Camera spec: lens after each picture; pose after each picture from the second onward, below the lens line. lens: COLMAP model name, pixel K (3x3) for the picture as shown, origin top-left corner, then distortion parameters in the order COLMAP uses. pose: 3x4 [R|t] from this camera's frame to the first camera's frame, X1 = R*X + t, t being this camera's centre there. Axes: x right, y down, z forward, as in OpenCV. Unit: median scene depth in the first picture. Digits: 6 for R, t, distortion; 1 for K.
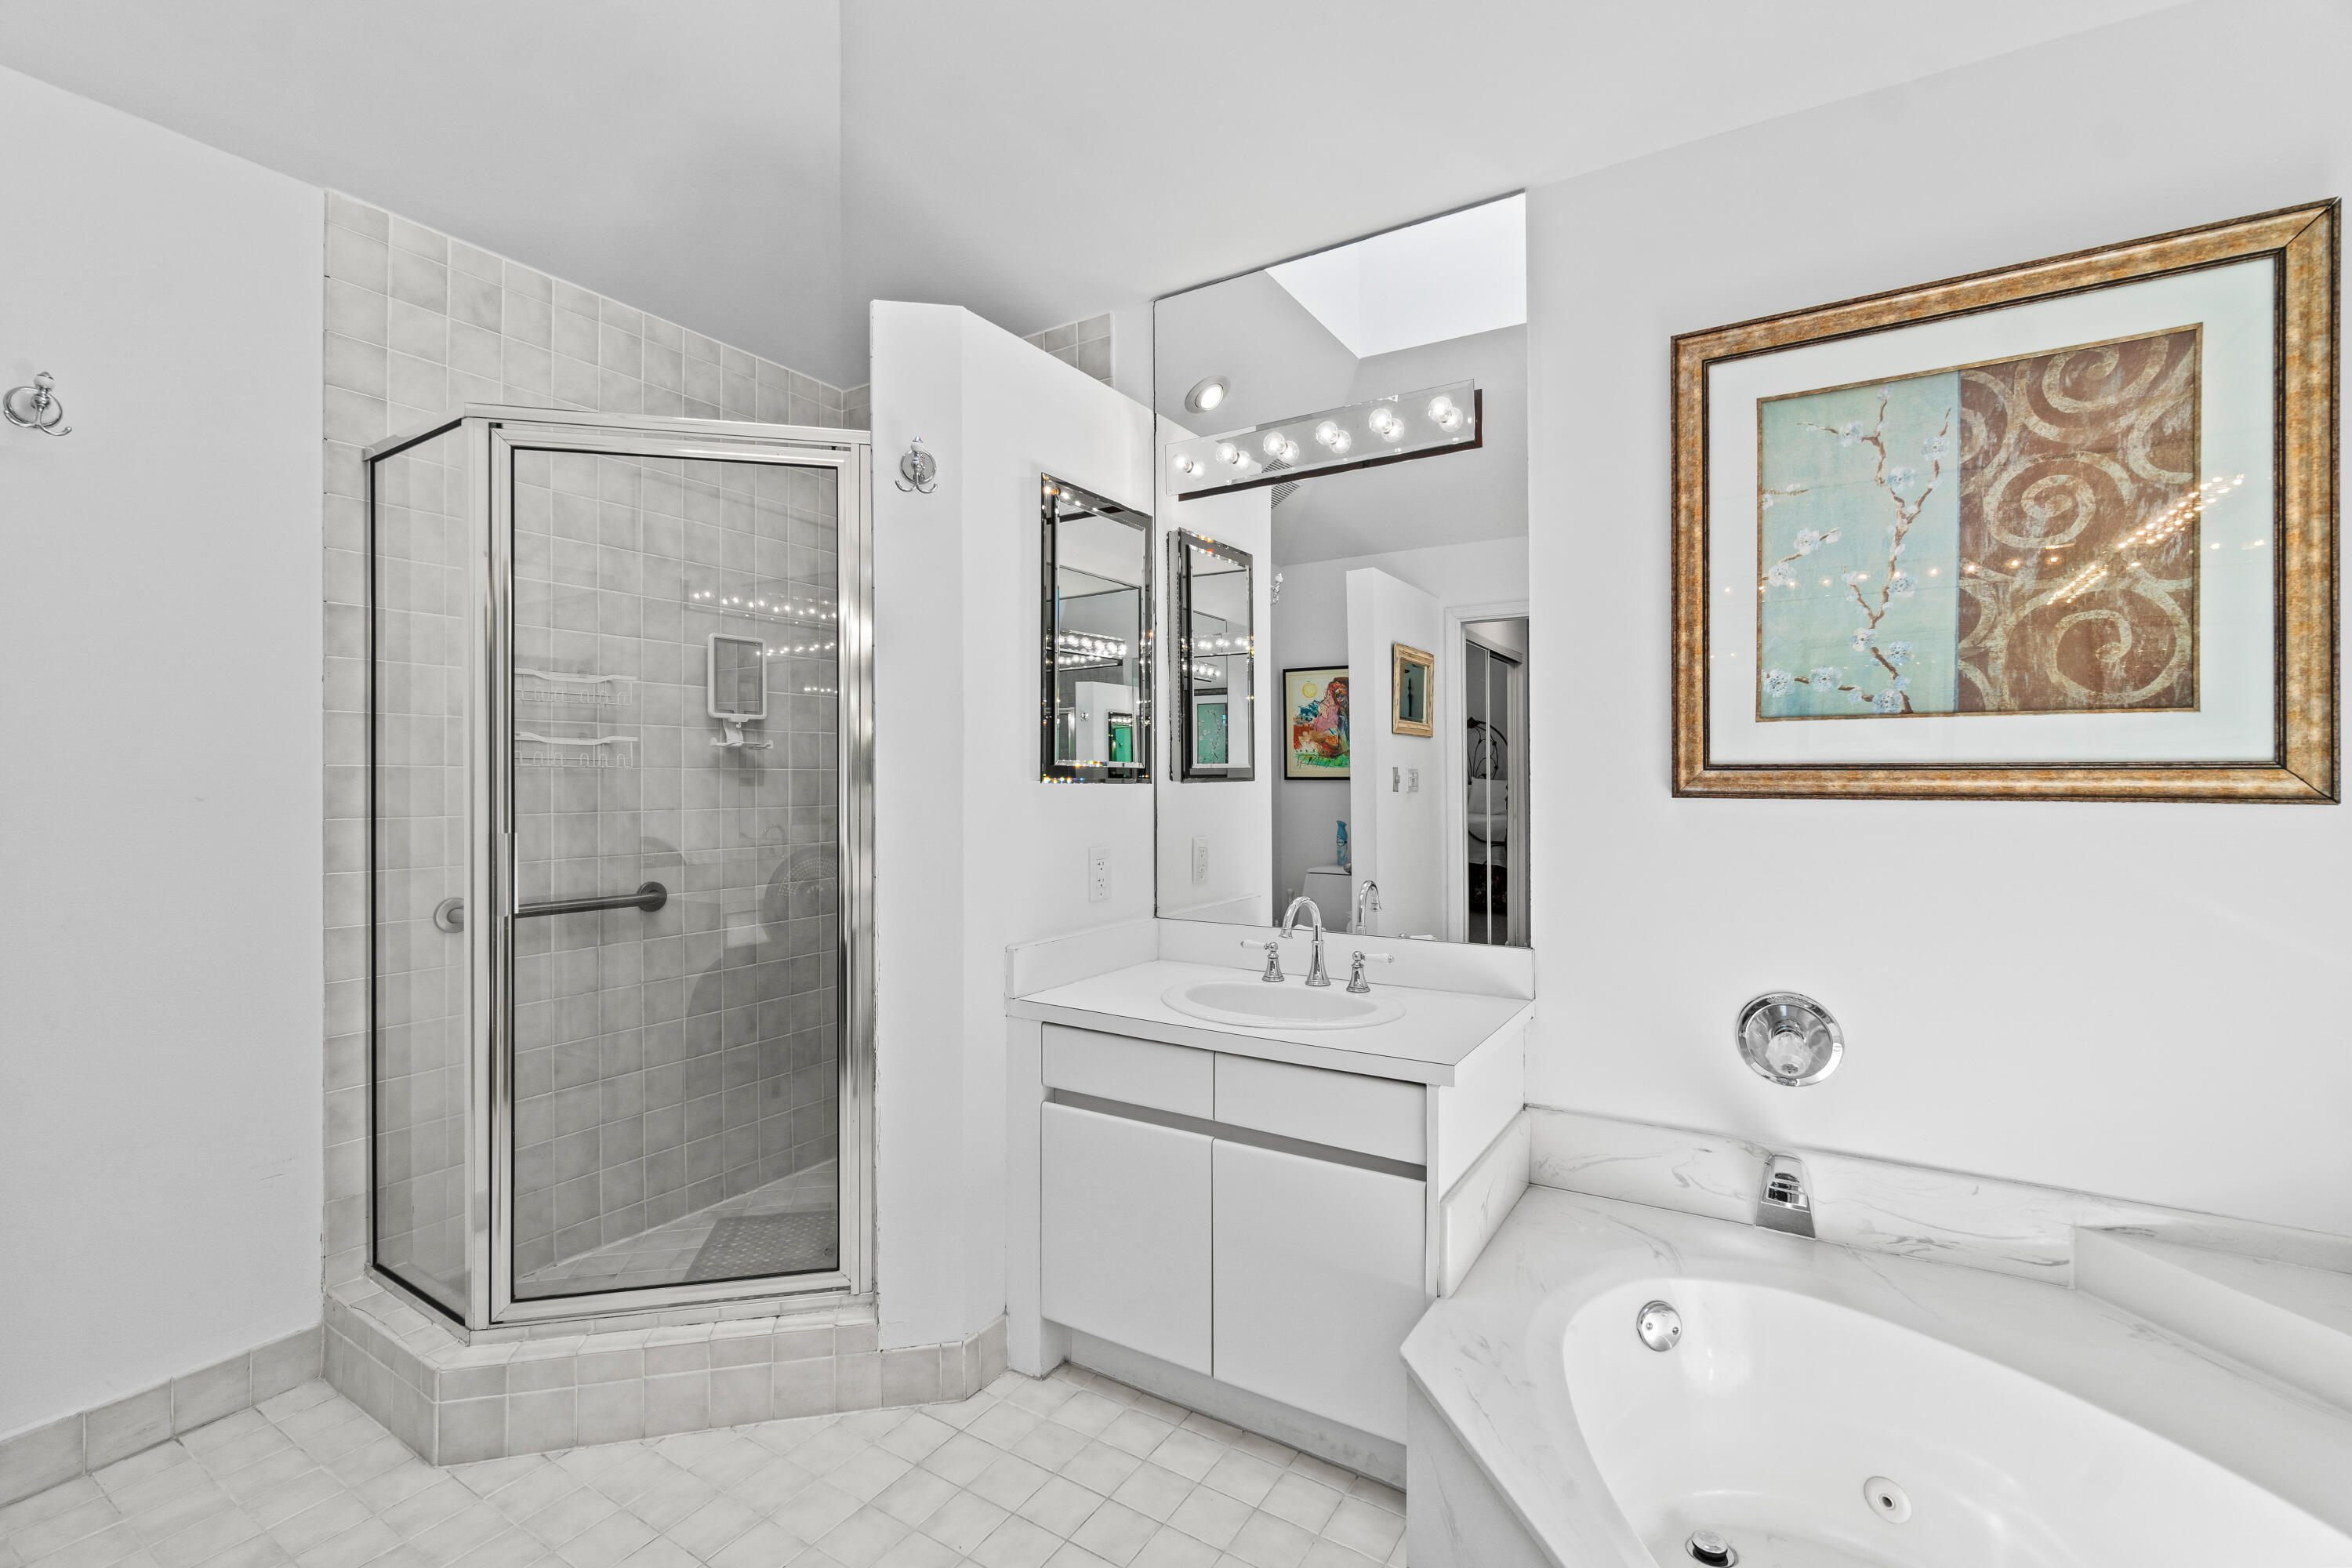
lens RADIAL K [[1023.9, 0, 1172.1], [0, 1023.9, 778.9], [0, 0, 1]] dist [-0.001047, 0.000420]
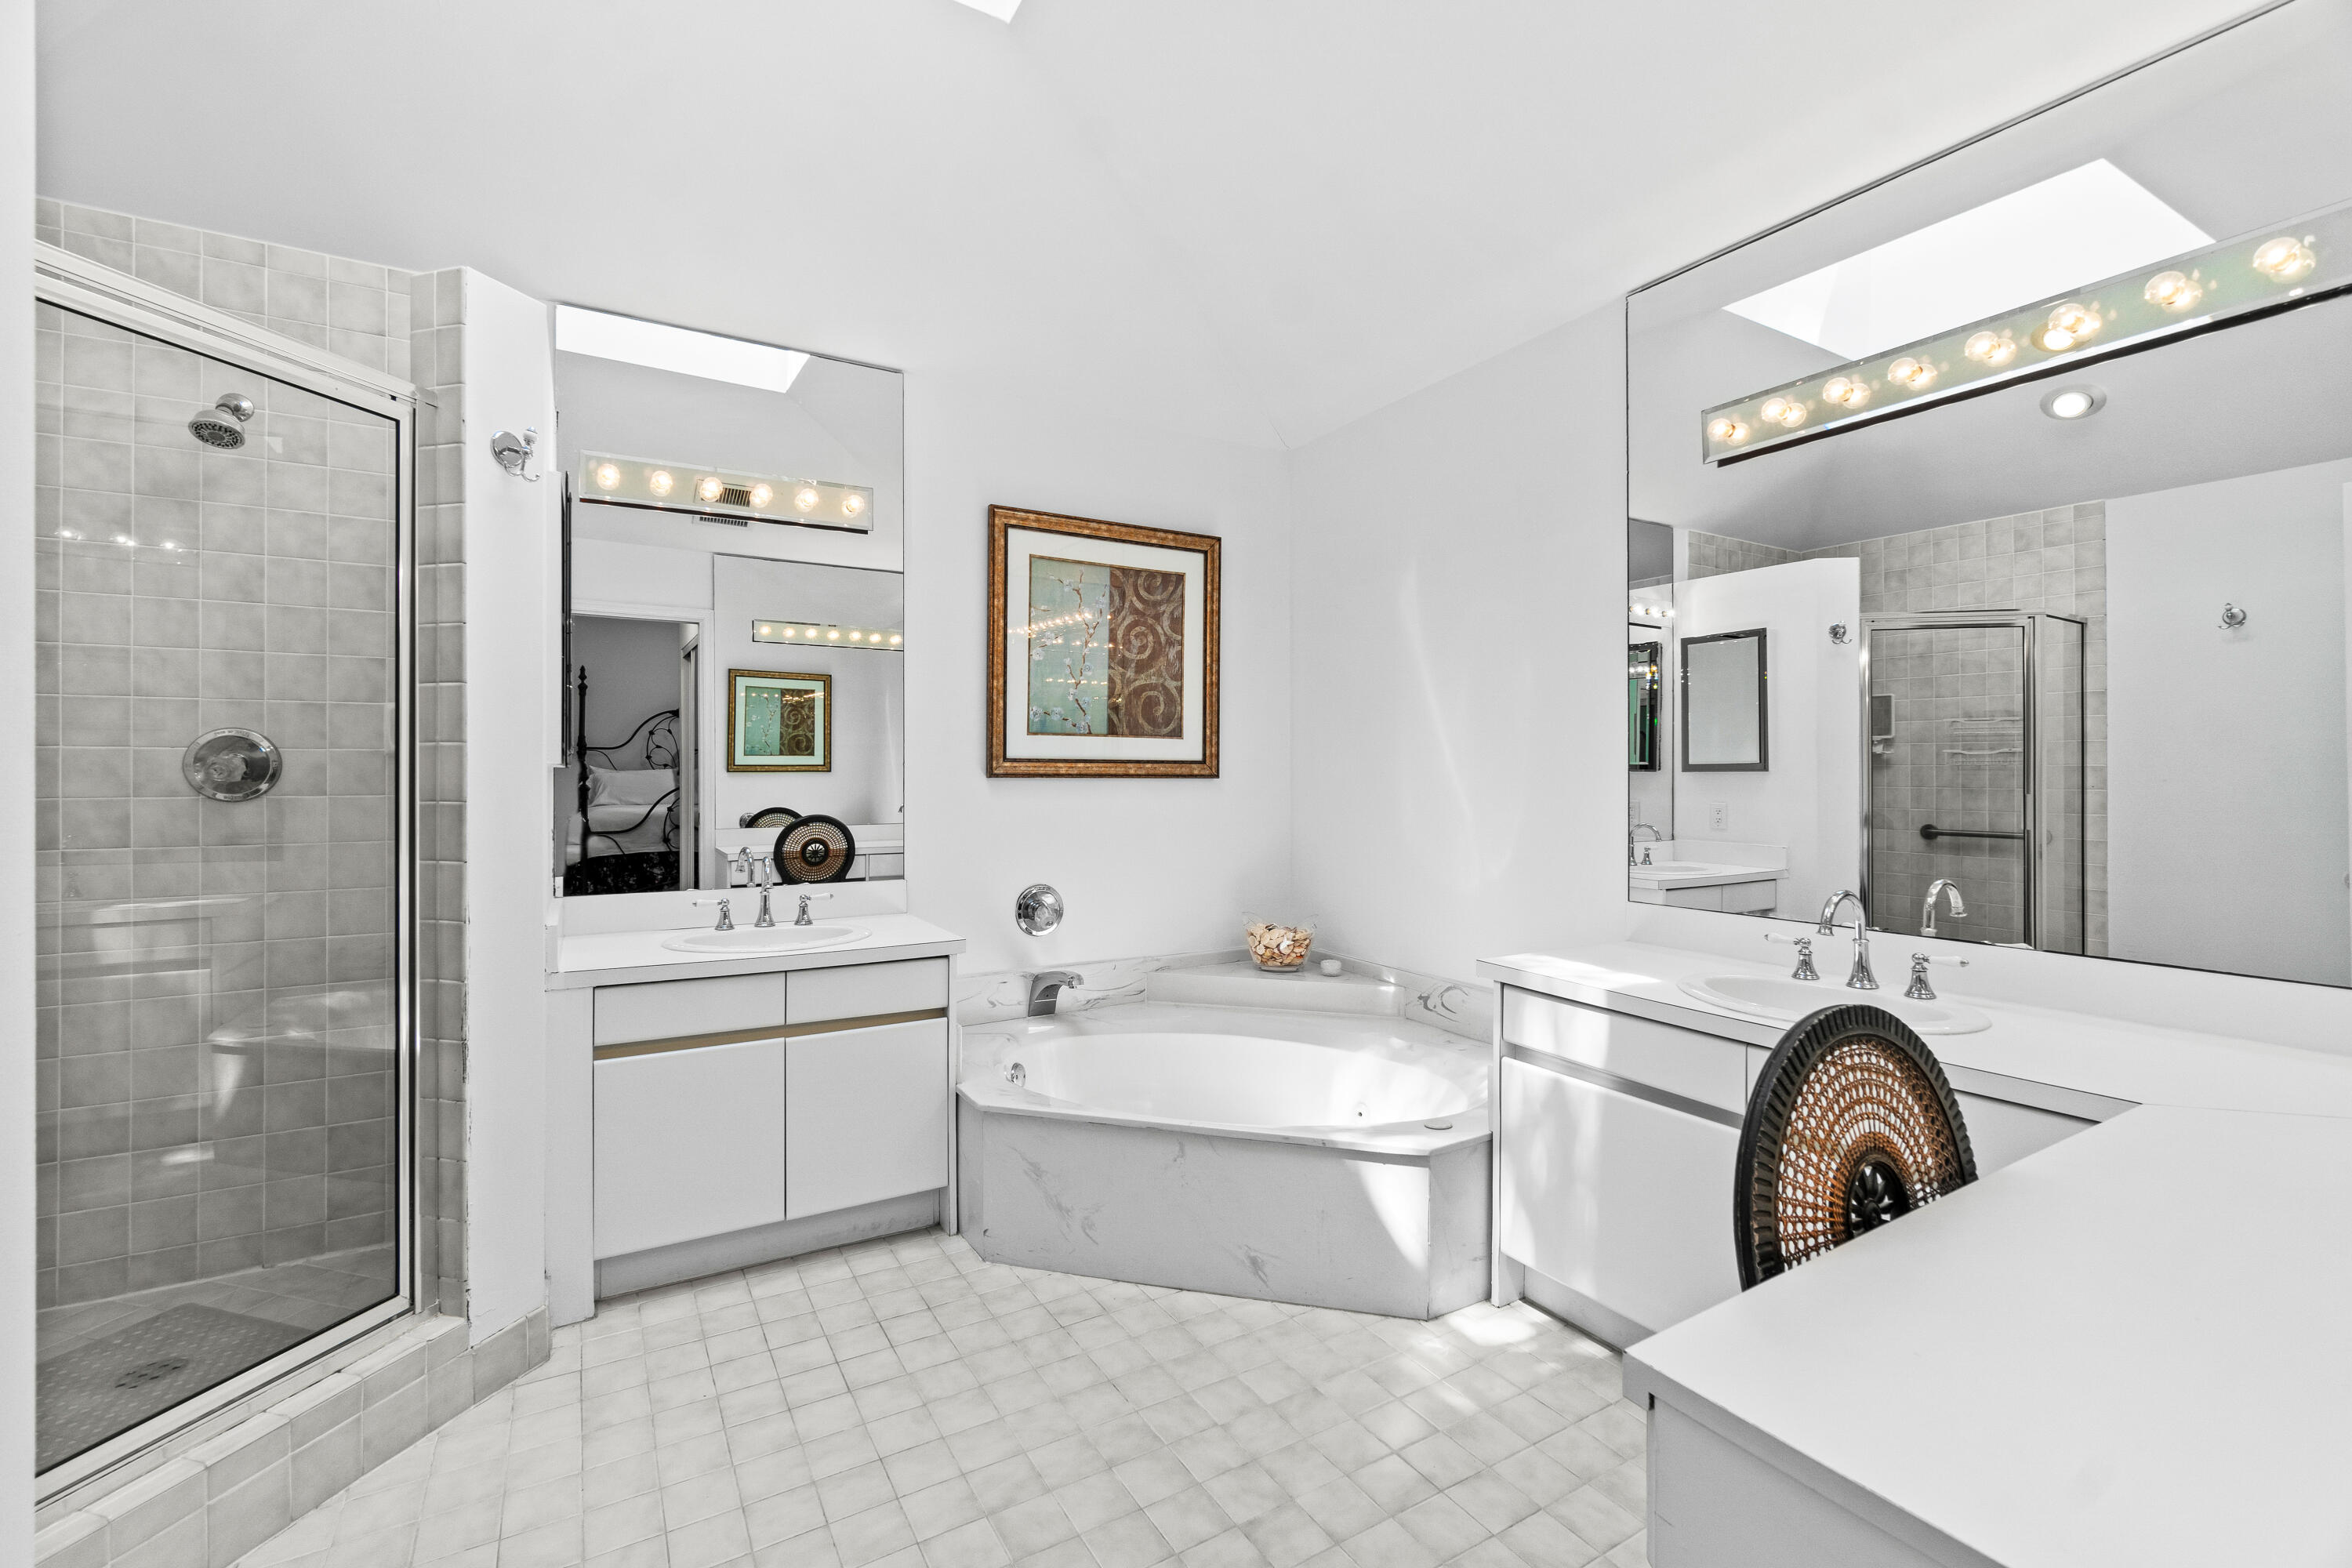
lens RADIAL K [[987.7, 0, 1165.9], [0, 987.7, 771.1], [0, 0, 1]] dist [0.002278, 0.000203]
pose [[0.473560, 0.002558, 0.880758, -0.910055], [-0.004628, 0.999989, -0.000416, 0.007775], [-0.880749, -0.003879, 0.473567, -0.030525]]
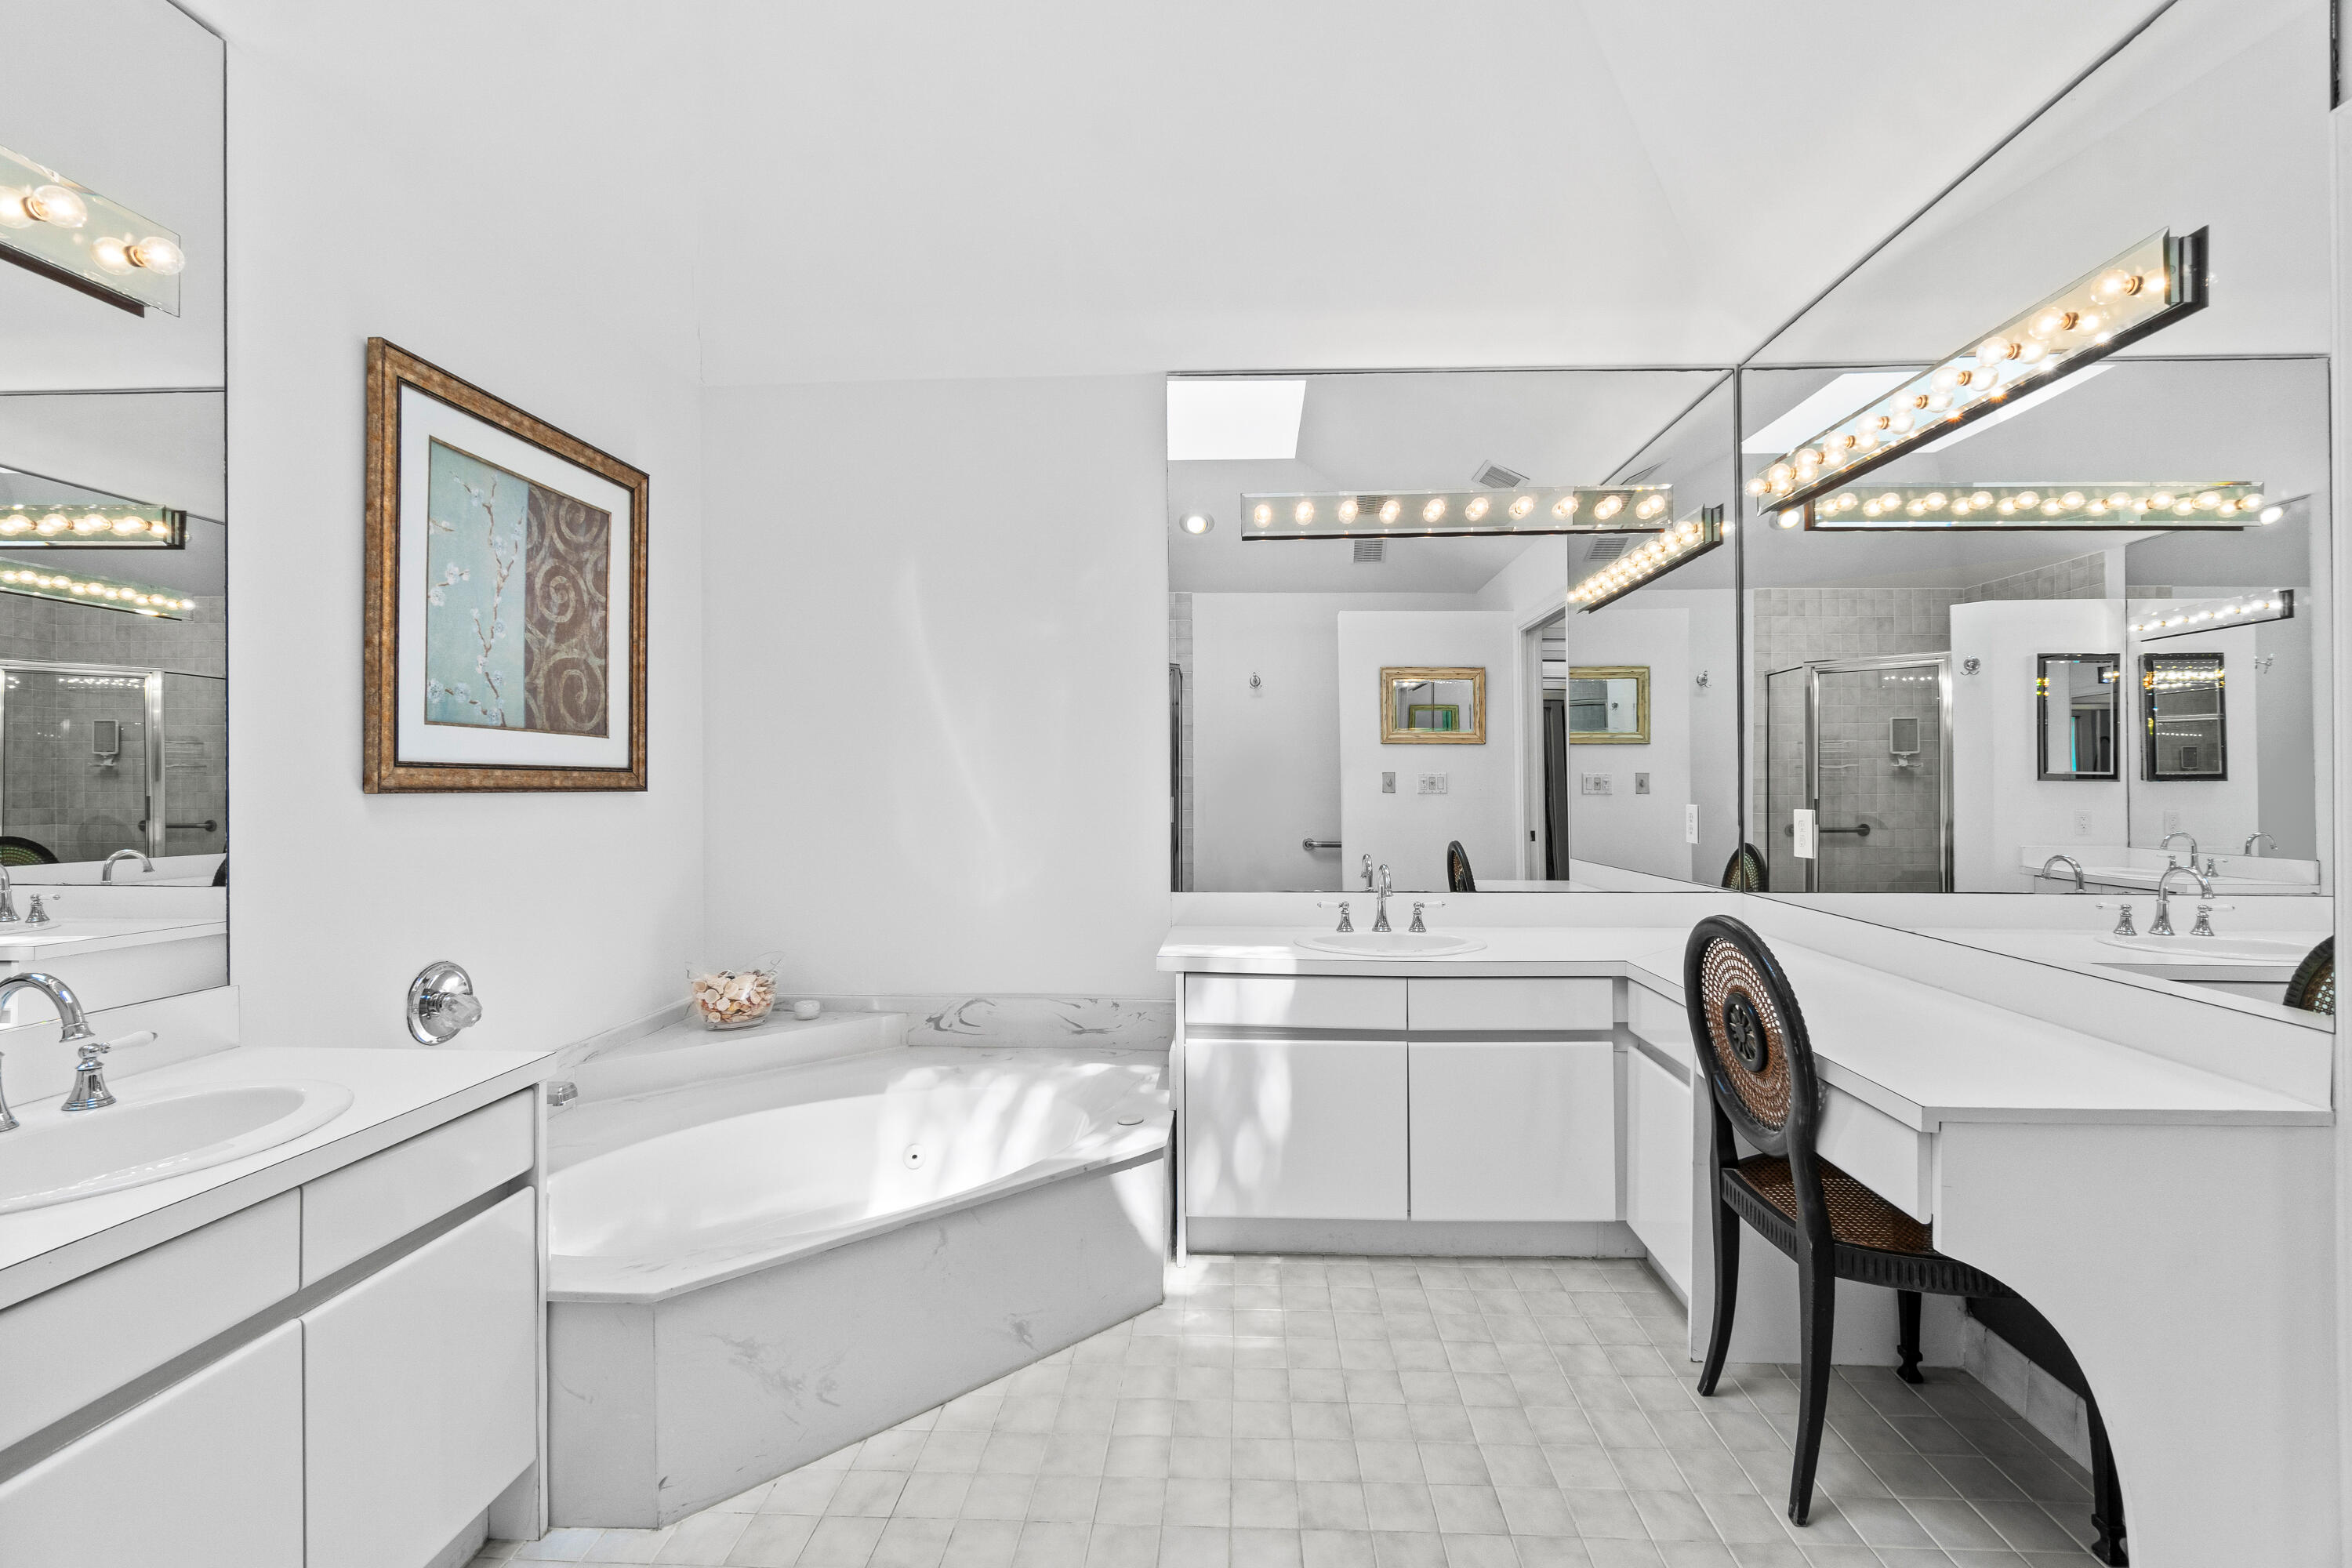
lens RADIAL K [[1023.9, 0, 1172.1], [0, 1023.9, 778.9], [0, 0, 1]] dist [-0.001047, 0.000420]
pose [[-0.465965, 0.003604, 0.884796, -0.865141], [-0.000236, 0.999991, -0.004198, 0.008614], [-0.884803, -0.002165, -0.465960, 0.875514]]
